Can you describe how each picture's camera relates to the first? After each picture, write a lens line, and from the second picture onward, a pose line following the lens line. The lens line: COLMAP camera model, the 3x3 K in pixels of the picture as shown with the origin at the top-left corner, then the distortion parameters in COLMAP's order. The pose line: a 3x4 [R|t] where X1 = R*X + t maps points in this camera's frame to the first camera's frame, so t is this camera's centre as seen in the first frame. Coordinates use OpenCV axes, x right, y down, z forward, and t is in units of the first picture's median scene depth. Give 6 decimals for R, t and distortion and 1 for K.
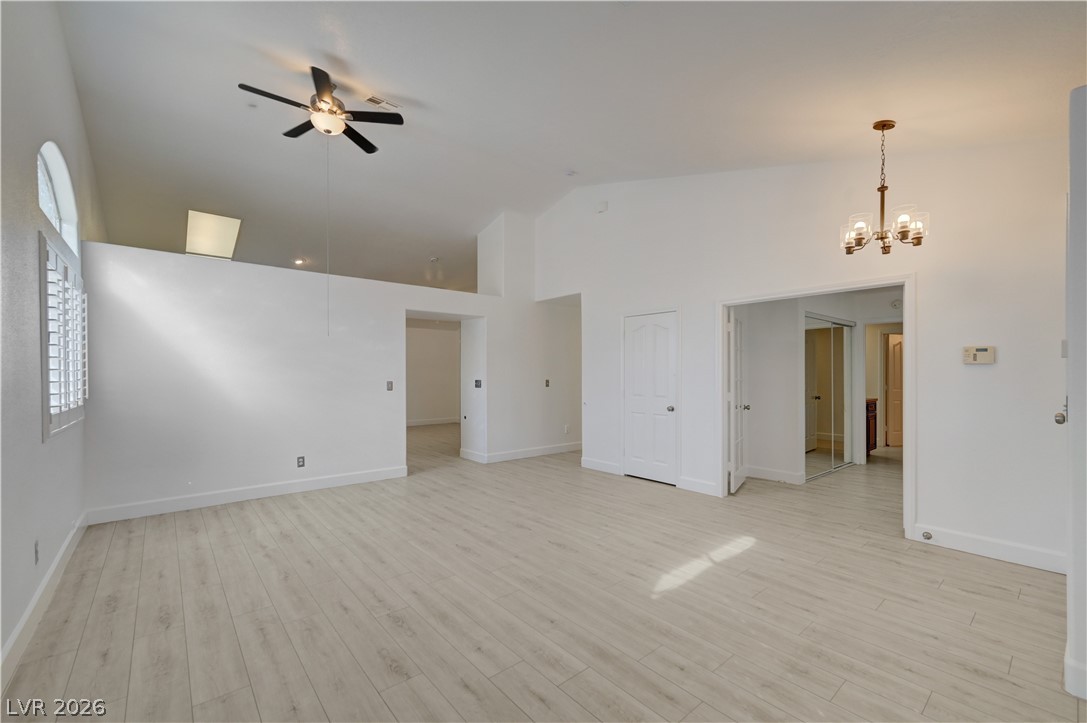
lens RADIAL K [[450.7, 0, 545.1], [0, 450.7, 374.7], [0, 0, 1]] dist [0.013761, -0.000014]
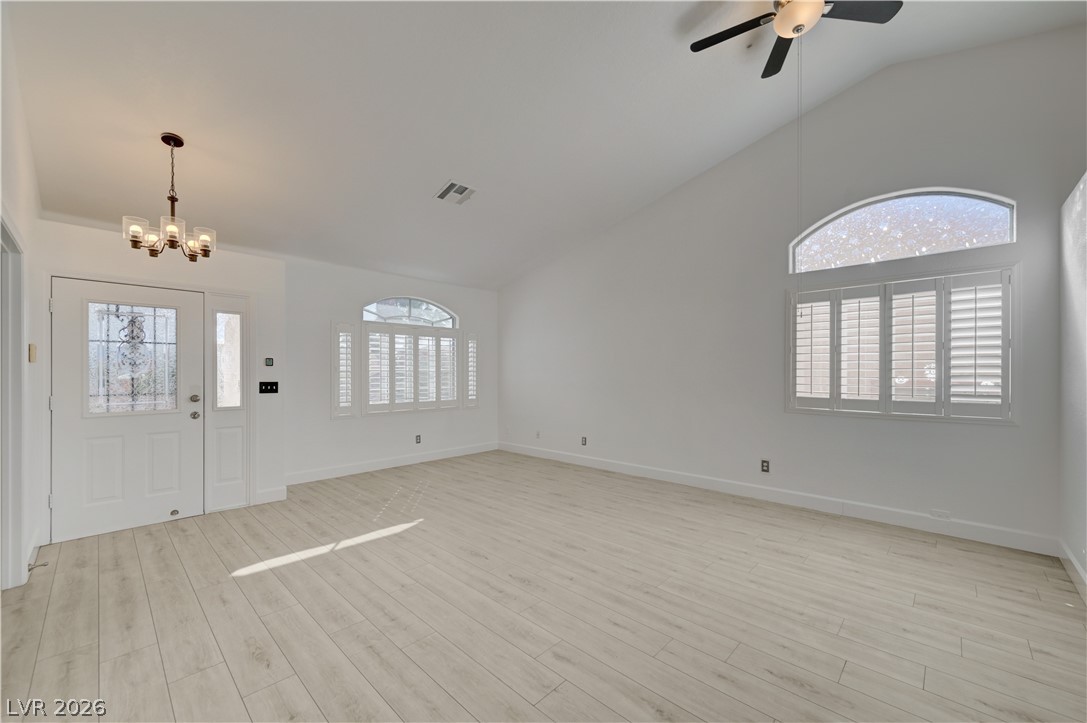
lens RADIAL K [[423.6, 0, 549.9], [0, 423.6, 375.2], [0, 0, 1]] dist [0.008389, -0.000032]
pose [[-0.993364, 0.003856, -0.114946, -0.018691], [0.003104, 0.999973, 0.006725, -0.001267], [0.114969, 0.006324, -0.993349, 1.771974]]
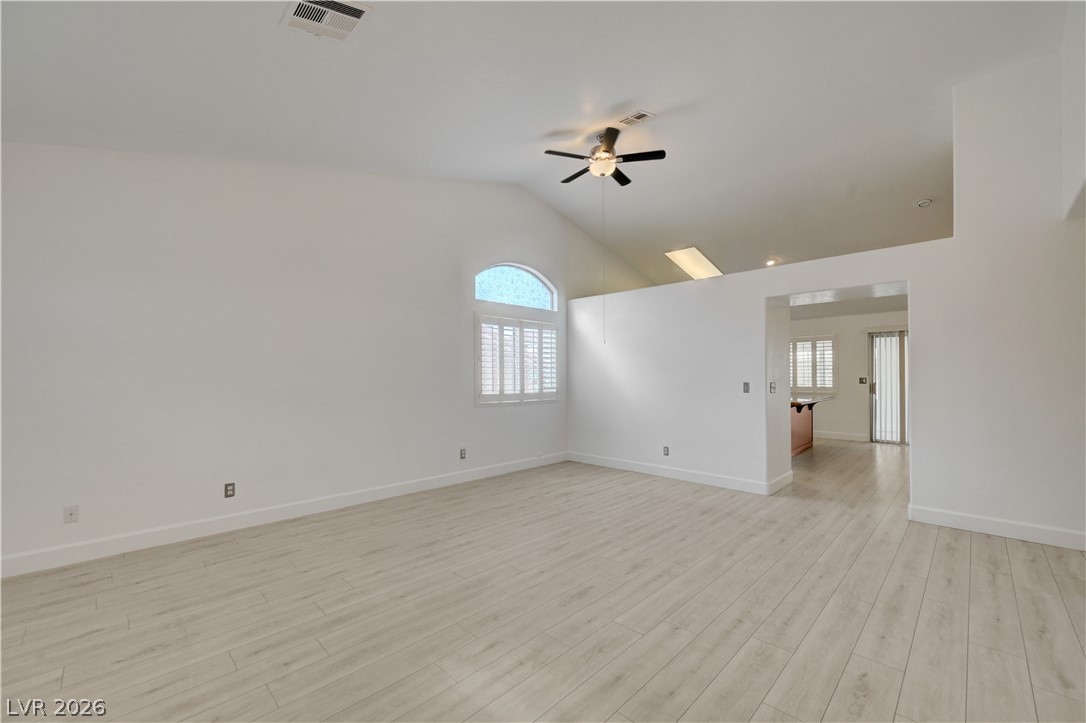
lens RADIAL K [[437.7, 0, 547.4], [0, 437.7, 375.2], [0, 0, 1]] dist [-0.003626, -0.000105]
pose [[0.092853, -0.001466, -0.995679, 0.727873], [0.003129, 0.999994, -0.001181, 0.001537], [0.995675, -0.003006, 0.092857, 0.816472]]
